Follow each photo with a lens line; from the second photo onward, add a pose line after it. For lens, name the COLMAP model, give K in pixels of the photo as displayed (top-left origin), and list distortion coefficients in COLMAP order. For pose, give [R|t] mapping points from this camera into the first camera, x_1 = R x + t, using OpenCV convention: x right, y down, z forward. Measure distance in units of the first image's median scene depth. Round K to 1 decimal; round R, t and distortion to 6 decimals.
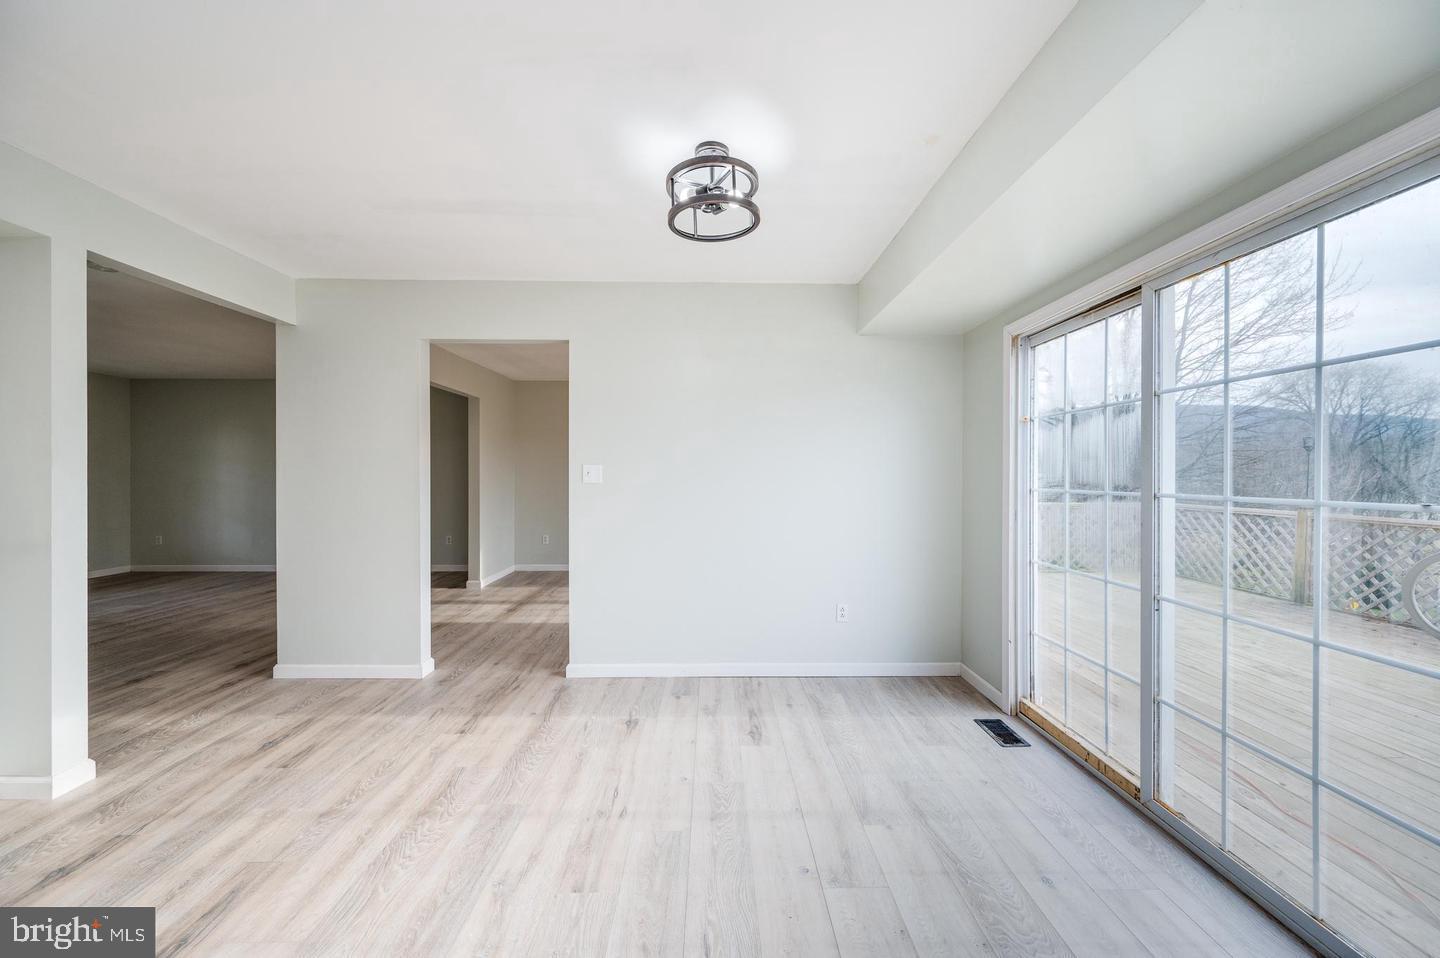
lens RADIAL K [[565.4, 0, 723.1], [0, 565.4, 476.6], [0, 0, 1]] dist [-0.001181, 0.000004]
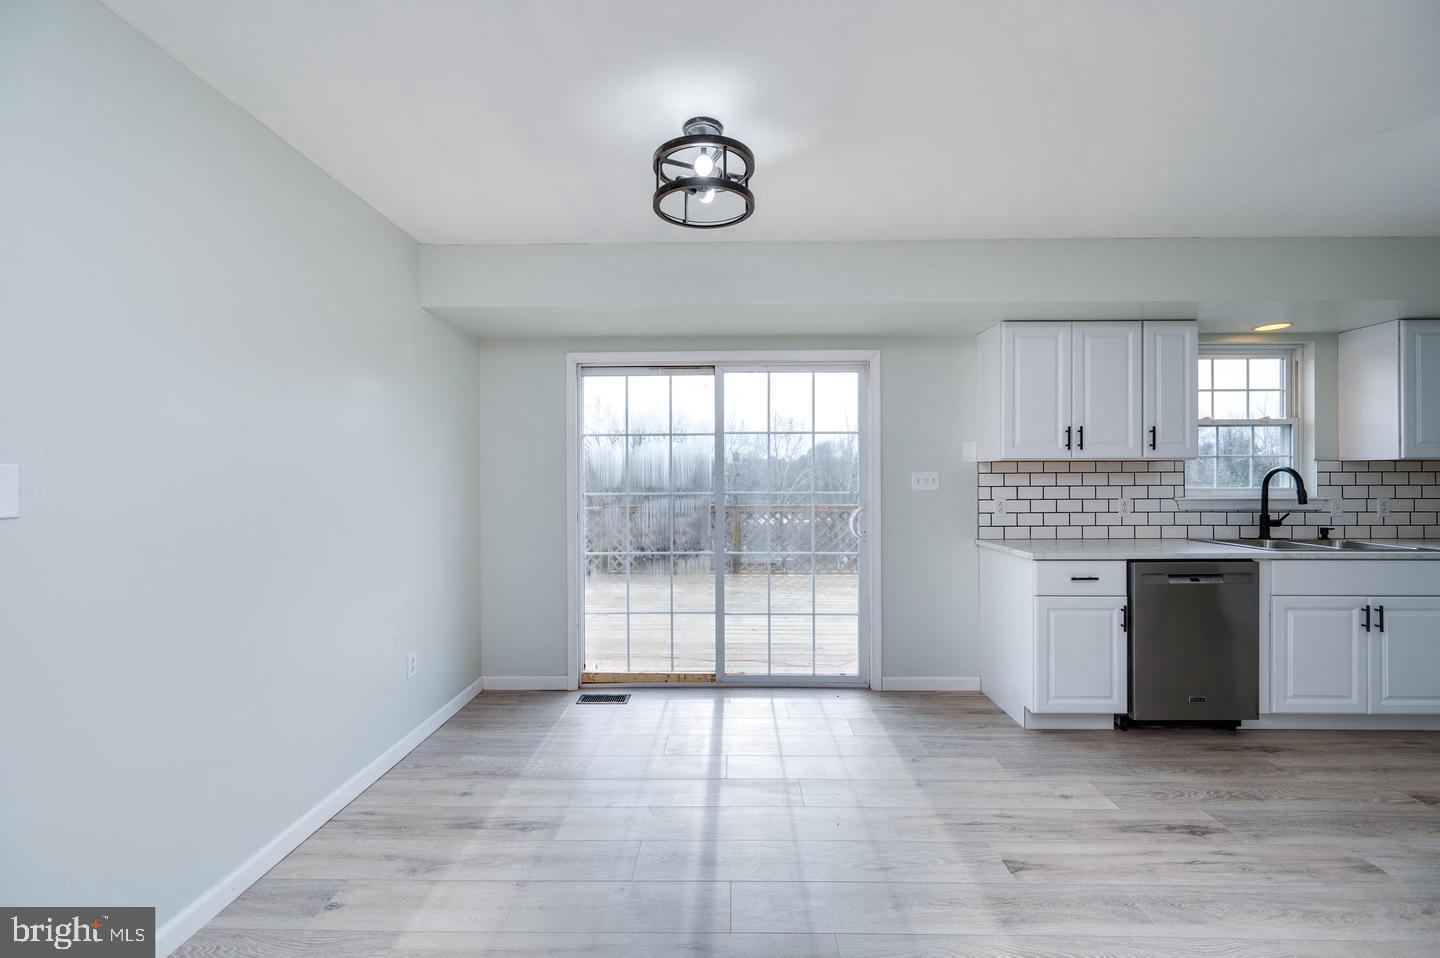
lens RADIAL K [[565.4, 0, 723.1], [0, 565.4, 476.6], [0, 0, 1]] dist [-0.001181, 0.000004]
pose [[0.035411, 0.002169, 0.999370, -0.649080], [0.009596, 0.999951, -0.002511, -0.010257], [-0.999327, 0.009679, 0.035388, 0.660620]]
